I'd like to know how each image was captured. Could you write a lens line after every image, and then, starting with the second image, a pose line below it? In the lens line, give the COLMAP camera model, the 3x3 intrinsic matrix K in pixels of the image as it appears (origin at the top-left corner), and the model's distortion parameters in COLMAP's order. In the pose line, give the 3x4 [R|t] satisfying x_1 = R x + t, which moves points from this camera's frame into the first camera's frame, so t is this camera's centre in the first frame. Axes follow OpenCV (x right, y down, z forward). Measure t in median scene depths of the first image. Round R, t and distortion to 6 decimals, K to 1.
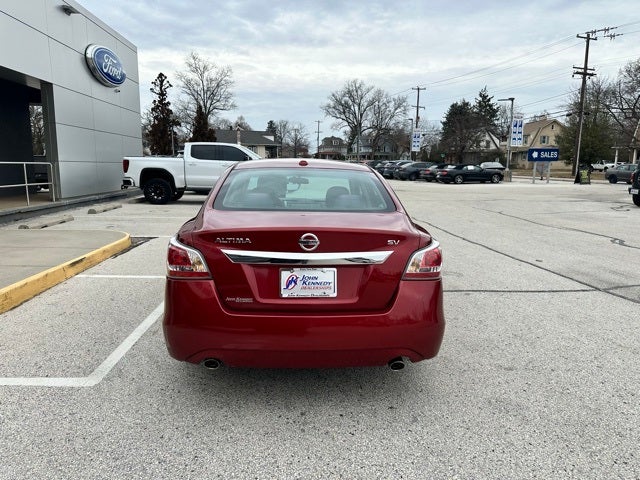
lens RADIAL K [[448.4, 0, 315.0], [0, 448.4, 242.1], [0, 0, 1]] dist [0.061318, -0.080478]
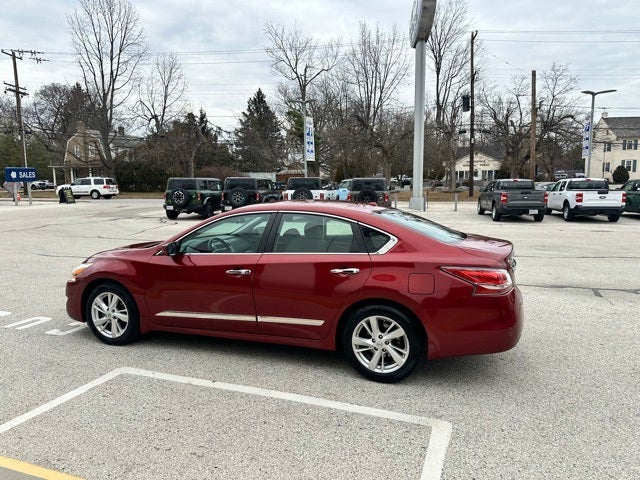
lens RADIAL K [[448.4, 0, 320.6], [0, 448.4, 242.4], [0, 0, 1]] dist [0.061318, -0.080478]
pose [[0.382374, -0.134086, 0.914227, -0.300800], [0.165720, 0.983324, 0.074908, -0.046139], [-0.909025, 0.122863, 0.398218, 0.157608]]
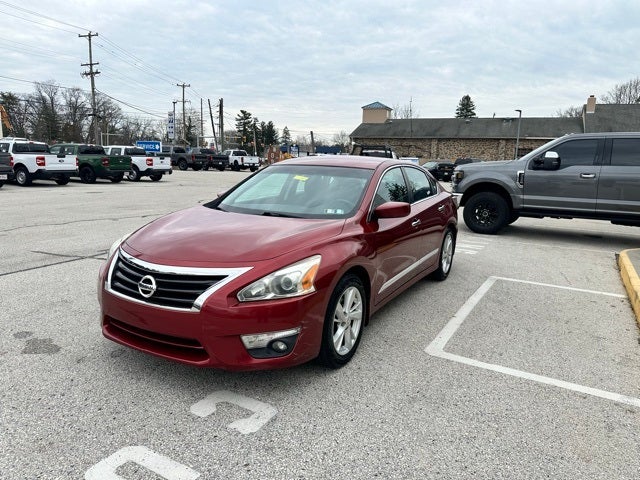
lens RADIAL K [[448.4, 0, 317.7], [0, 448.4, 242.8], [0, 0, 1]] dist [0.061318, -0.080478]
pose [[-0.841289, -0.135065, 0.523441, -0.171289], [0.050008, 0.944688, 0.324135, -0.101349], [-0.538268, 0.298867, -0.788001, 0.582663]]
